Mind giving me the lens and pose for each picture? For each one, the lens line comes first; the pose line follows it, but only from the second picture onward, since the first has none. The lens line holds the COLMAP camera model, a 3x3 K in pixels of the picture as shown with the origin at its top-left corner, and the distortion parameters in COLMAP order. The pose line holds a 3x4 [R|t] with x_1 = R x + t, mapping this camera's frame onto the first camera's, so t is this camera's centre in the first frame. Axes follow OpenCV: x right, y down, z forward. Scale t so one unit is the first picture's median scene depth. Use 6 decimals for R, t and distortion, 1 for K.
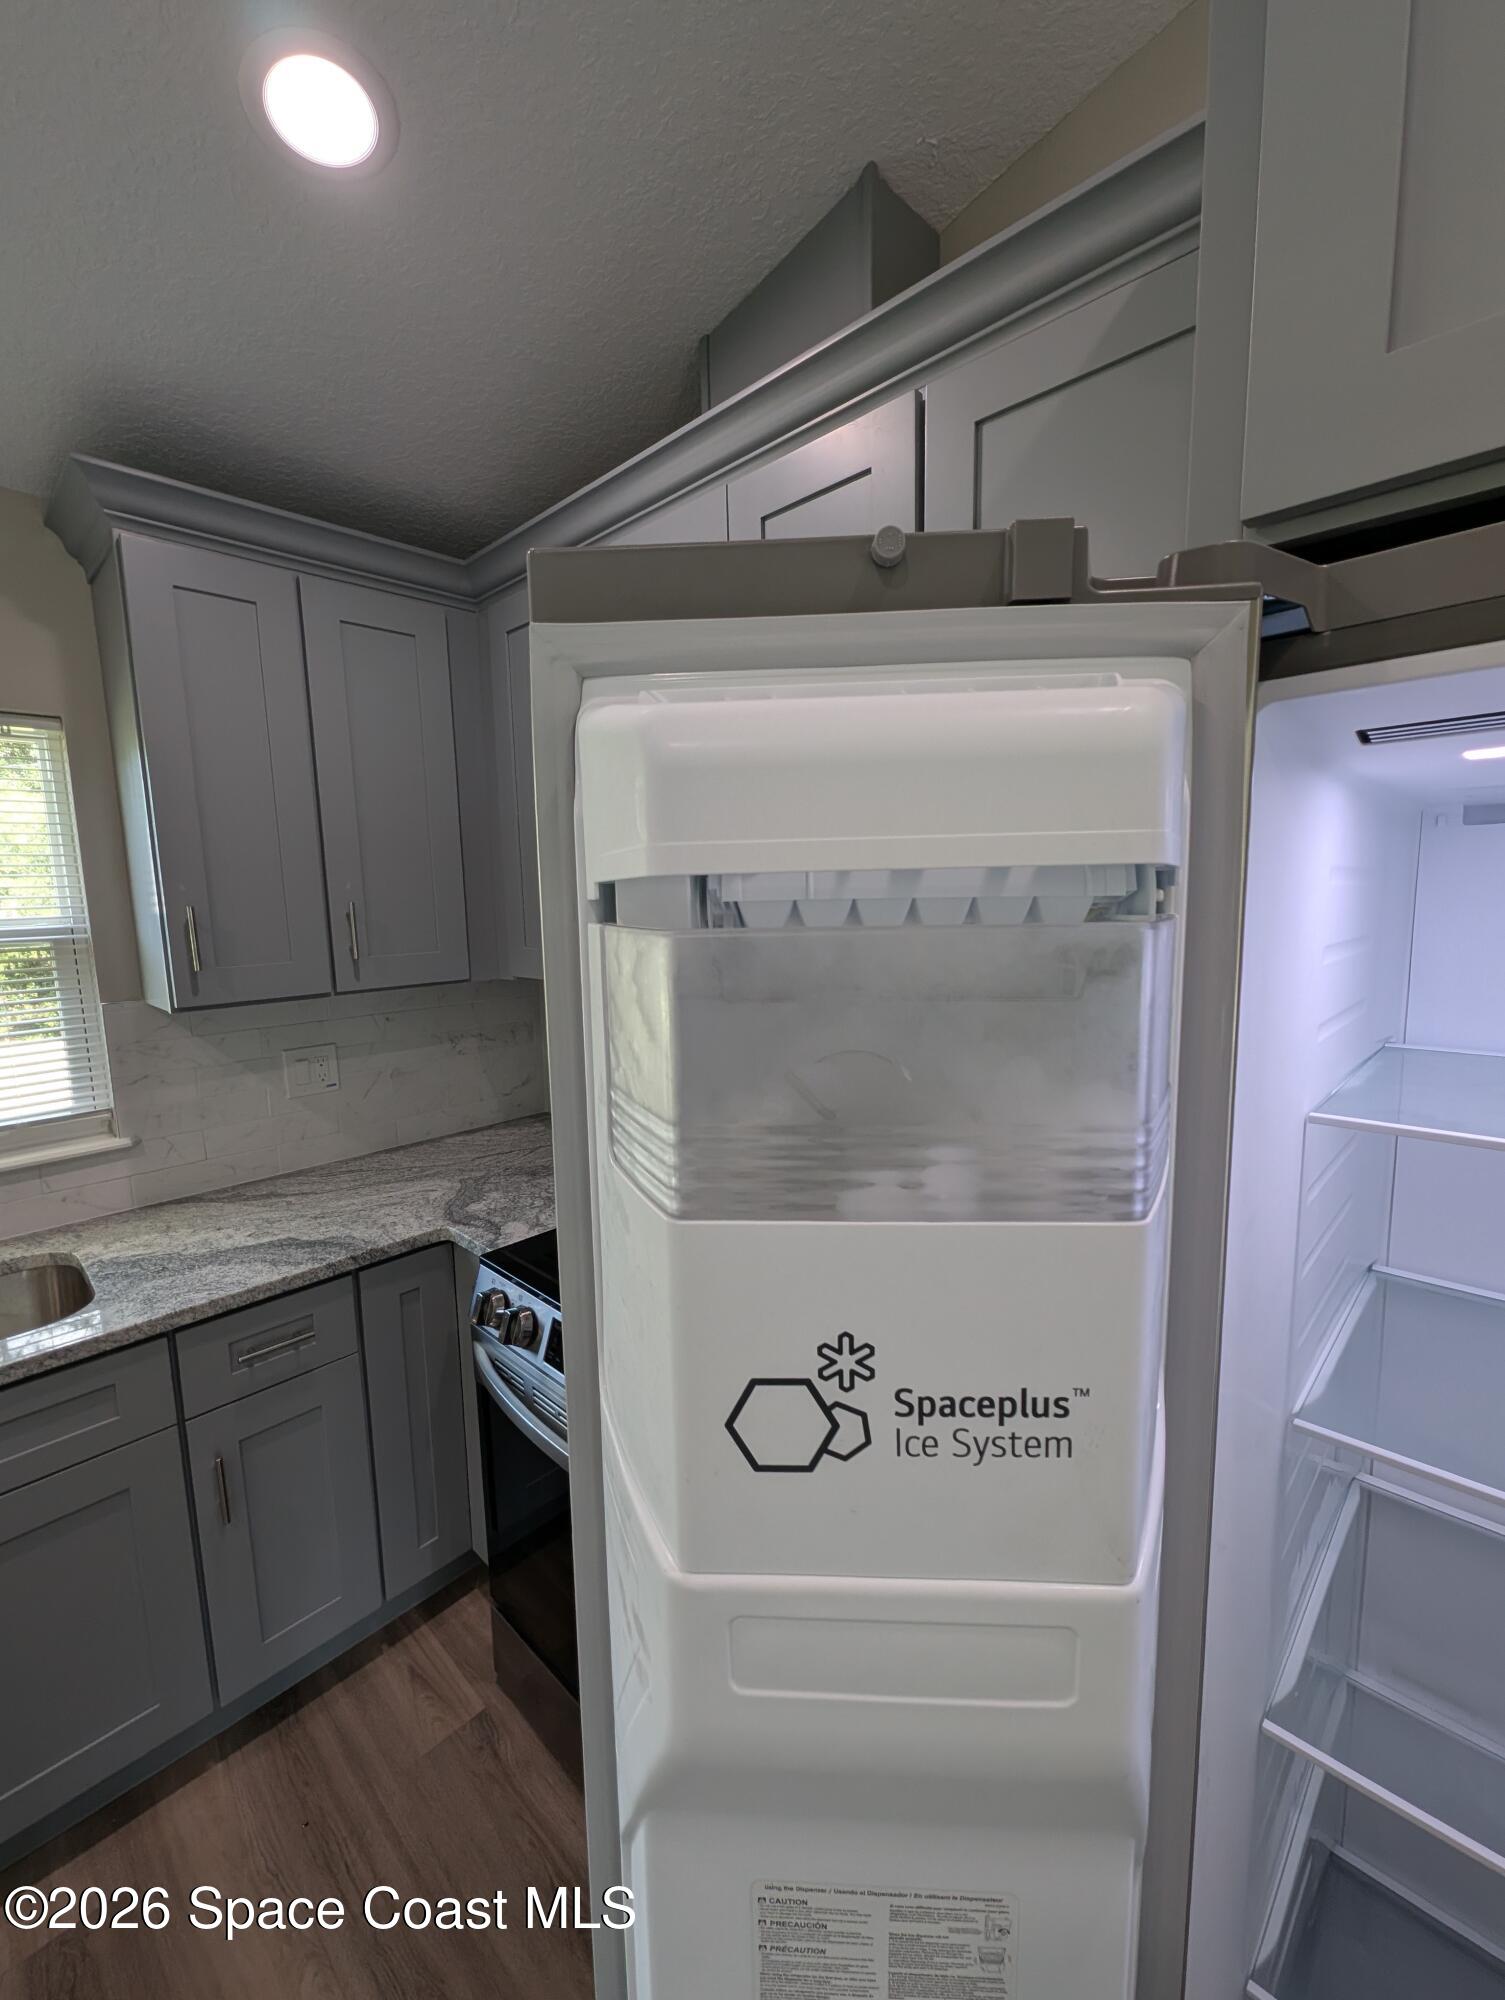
lens RADIAL K [[824.2, 0, 750.8], [0, 824.2, 998.3], [0, 0, 1]] dist [0.002895, -0.001919]
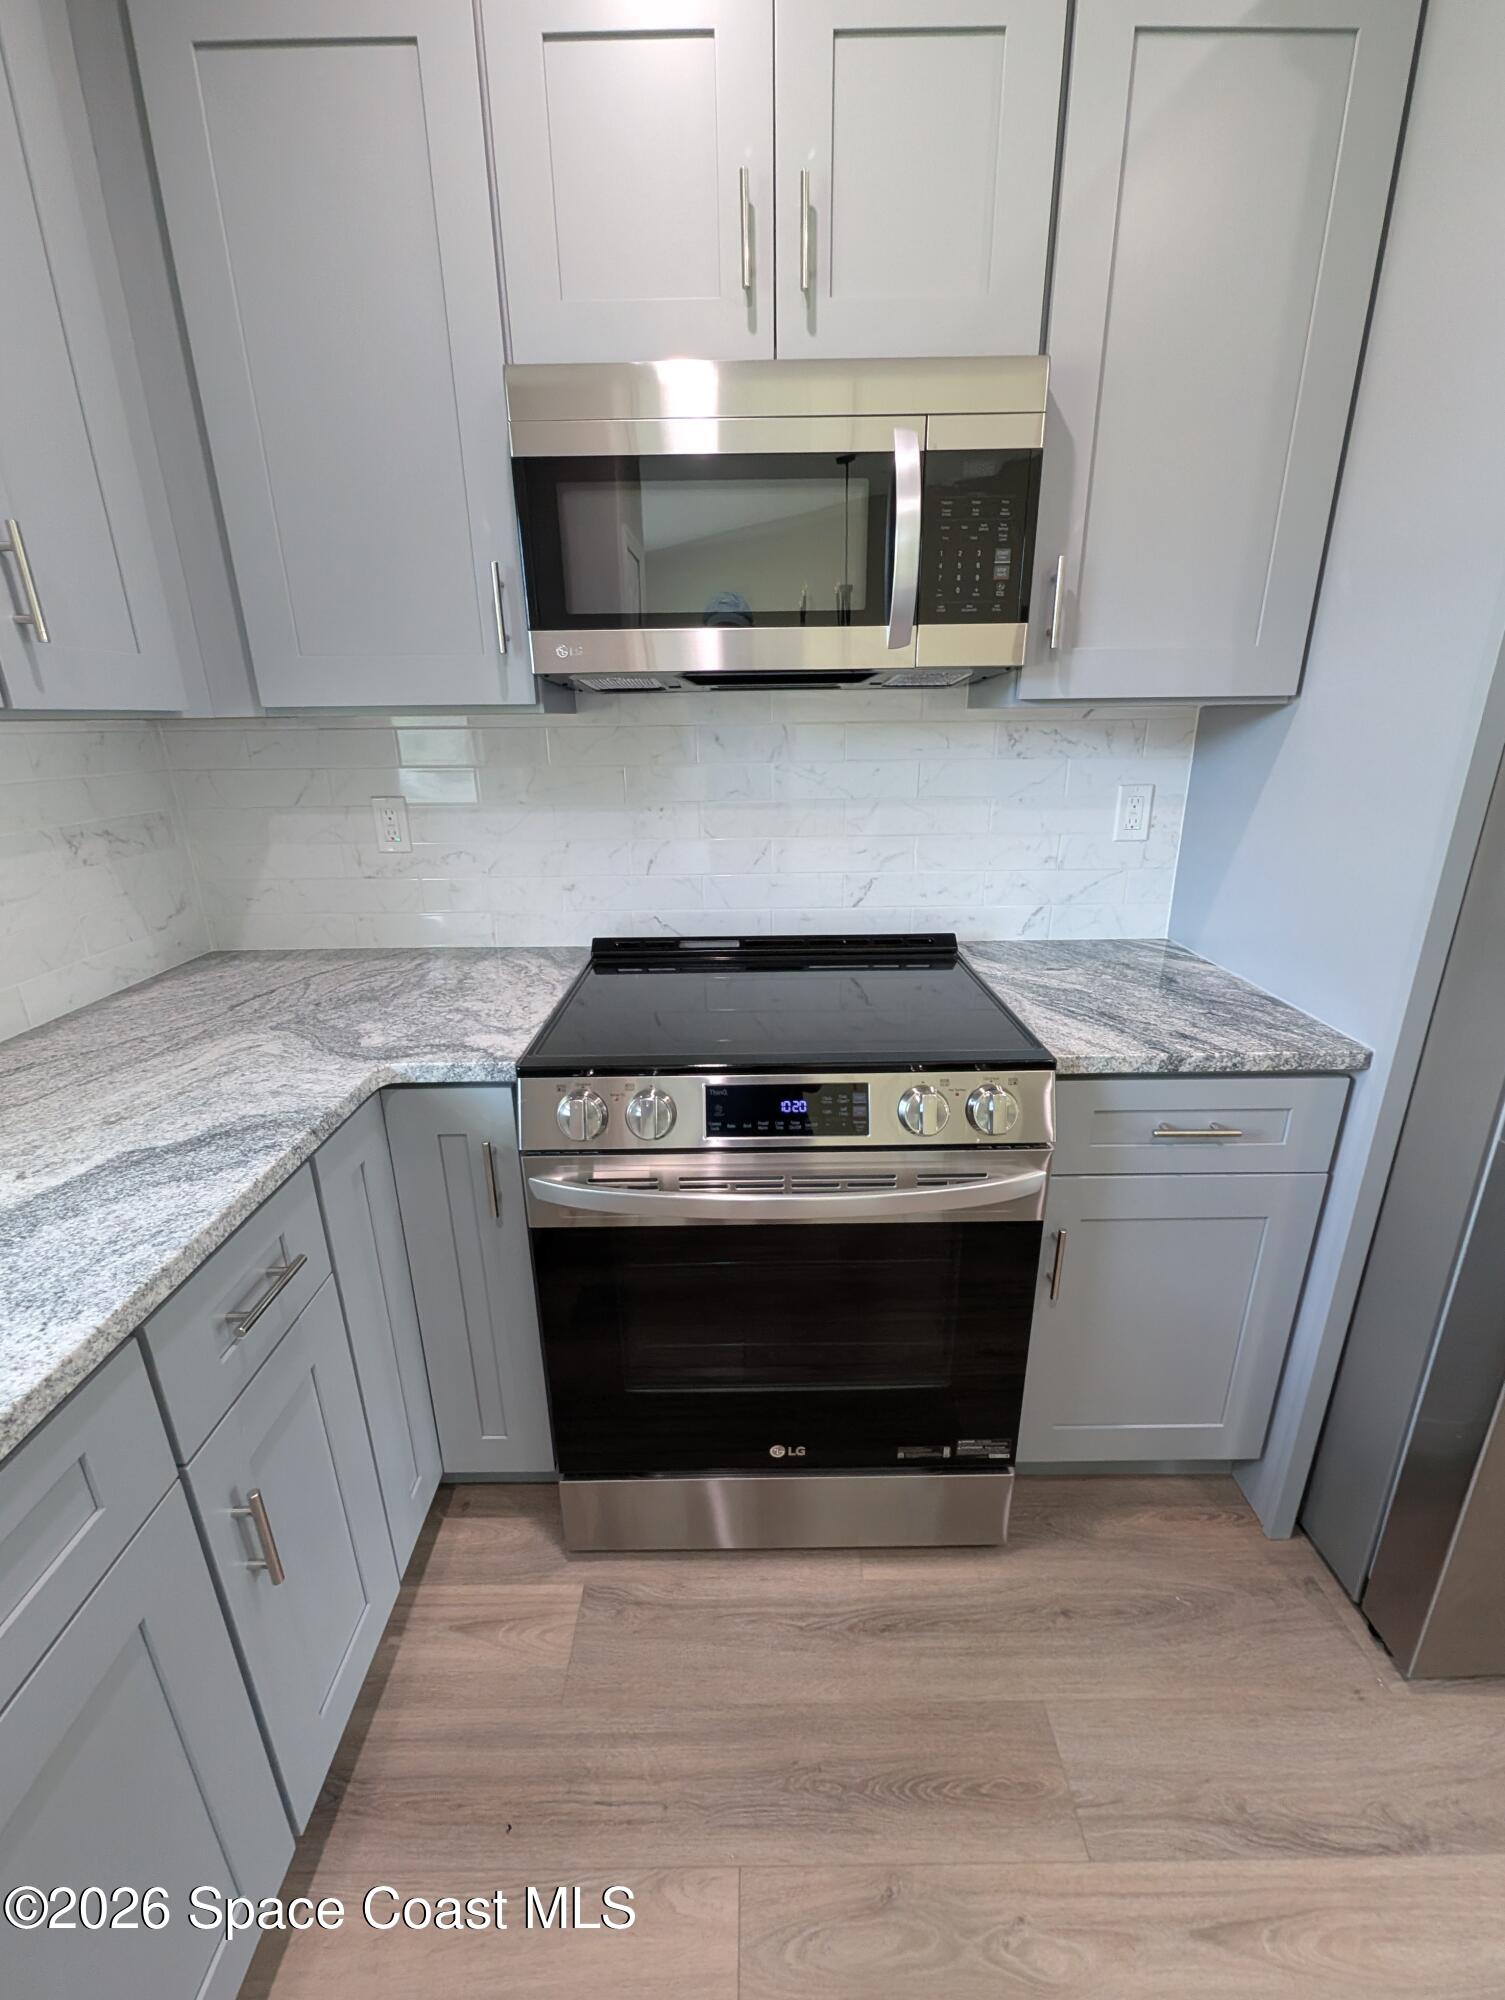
lens RADIAL K [[824.2, 0, 757.6], [0, 824.2, 996.7], [0, 0, 1]] dist [0.002895, -0.001919]
pose [[0.715902, -0.213232, 0.664843, -0.600353], [0.090410, 0.972518, 0.214557, 0.107744], [-0.692322, -0.093493, 0.715506, 0.318376]]
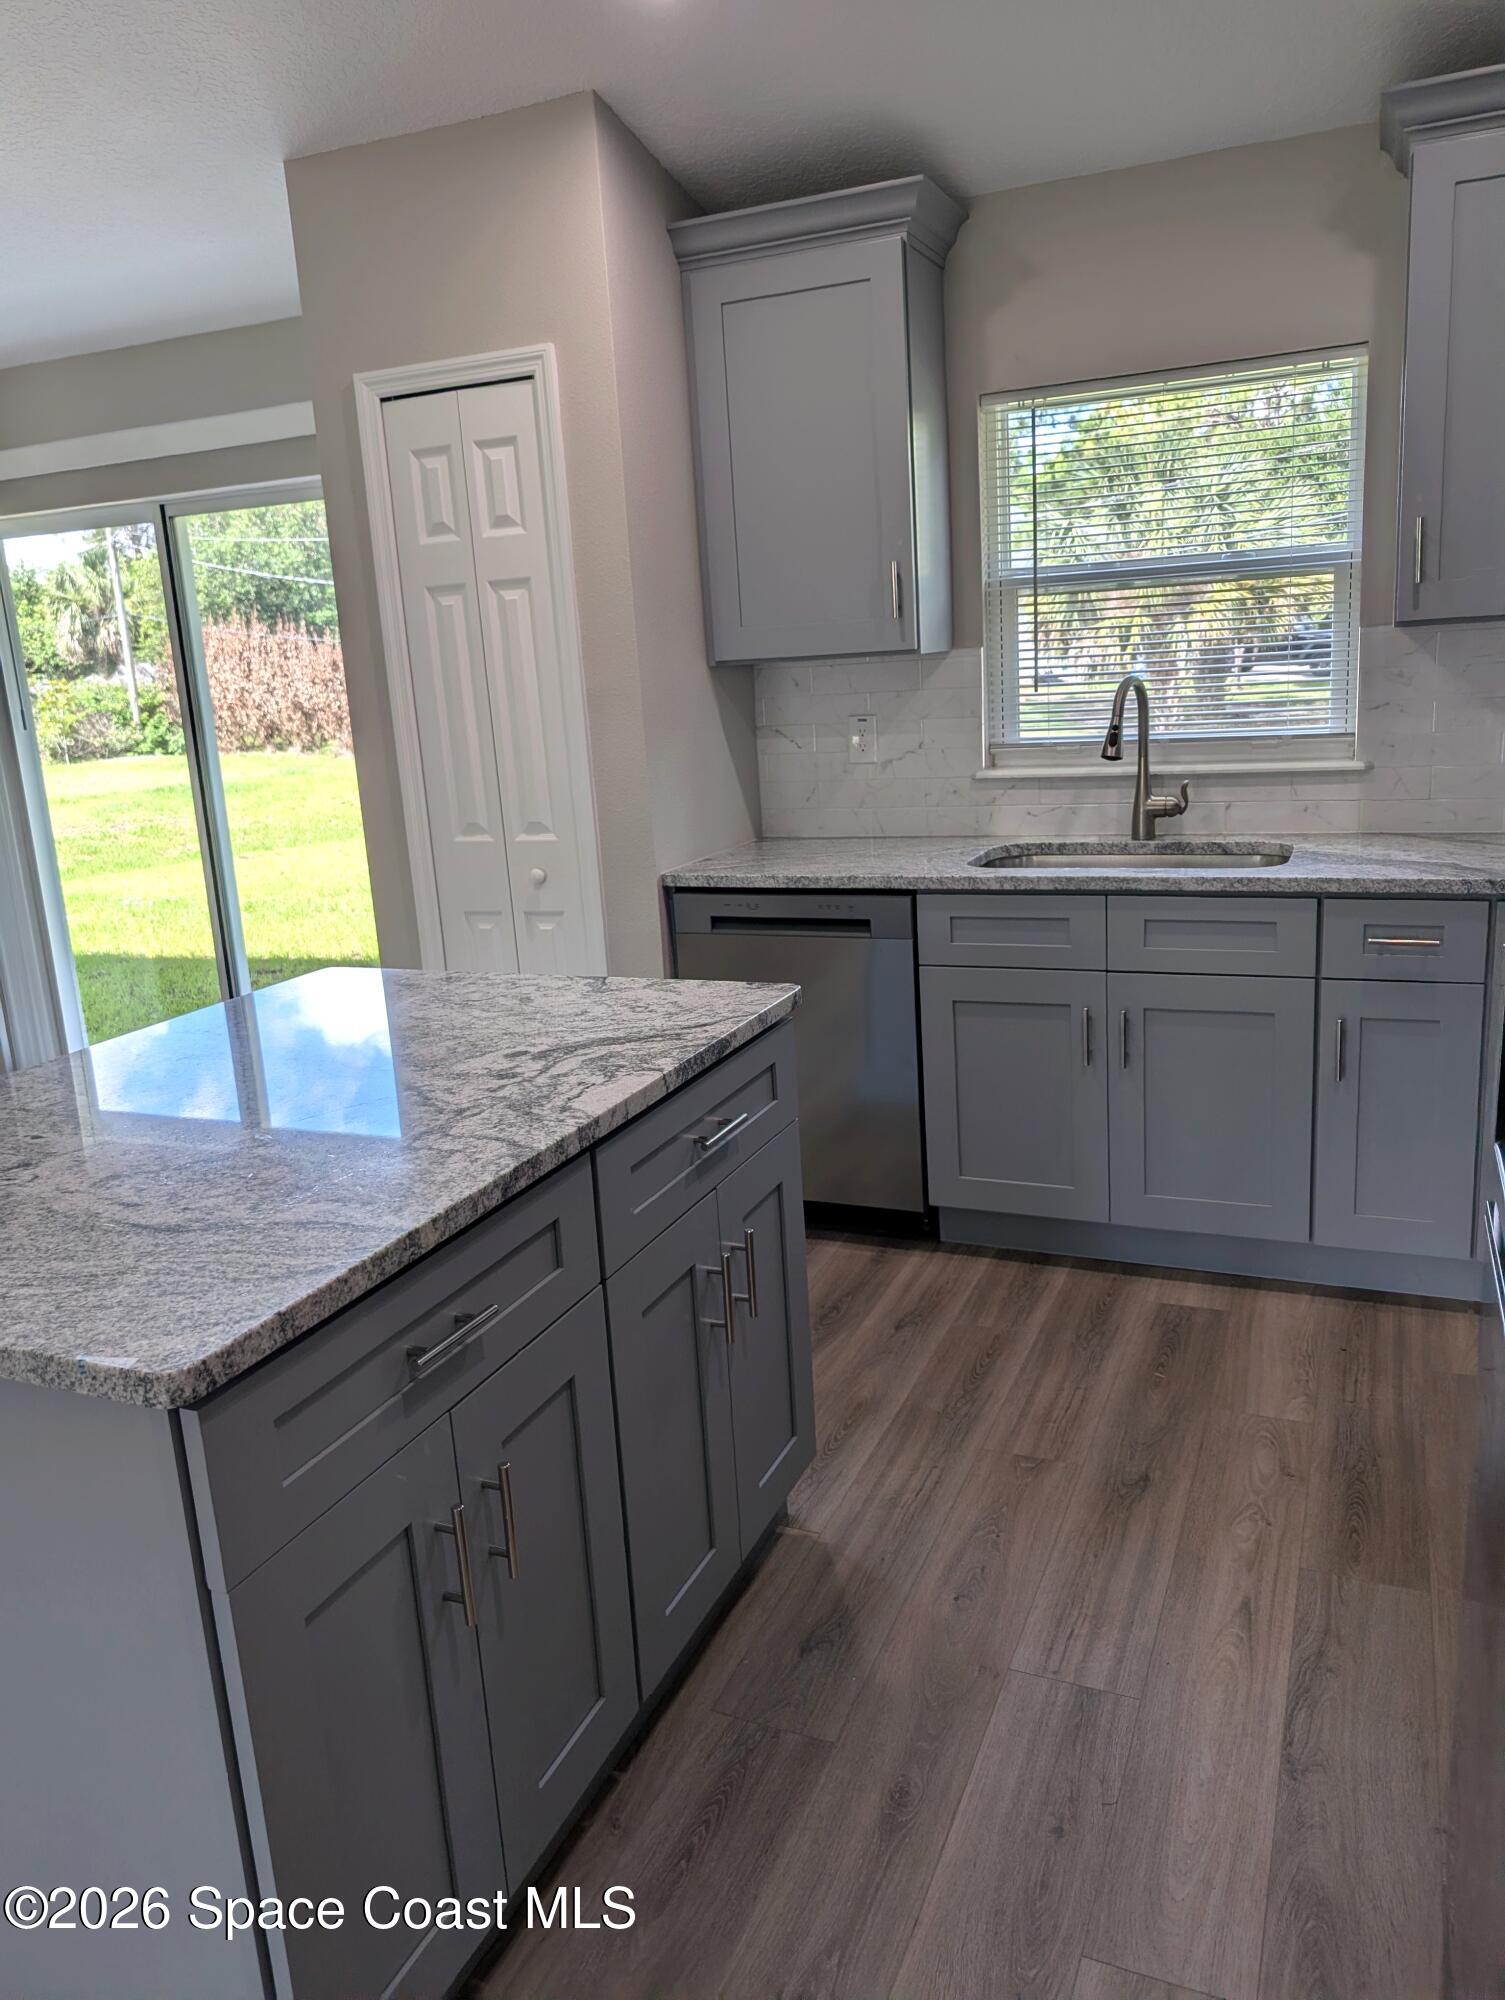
lens RADIAL K [[1440.5, 0, 763.7], [0, 1440.5, 988.1], [0, 0, 1]] dist [0.009818, 0.000088]
pose [[0.358805, 0.212530, -0.908895, 0.737713], [-0.074831, 0.977149, 0.198948, 0.154443], [0.930408, -0.003370, 0.366509, -0.393656]]
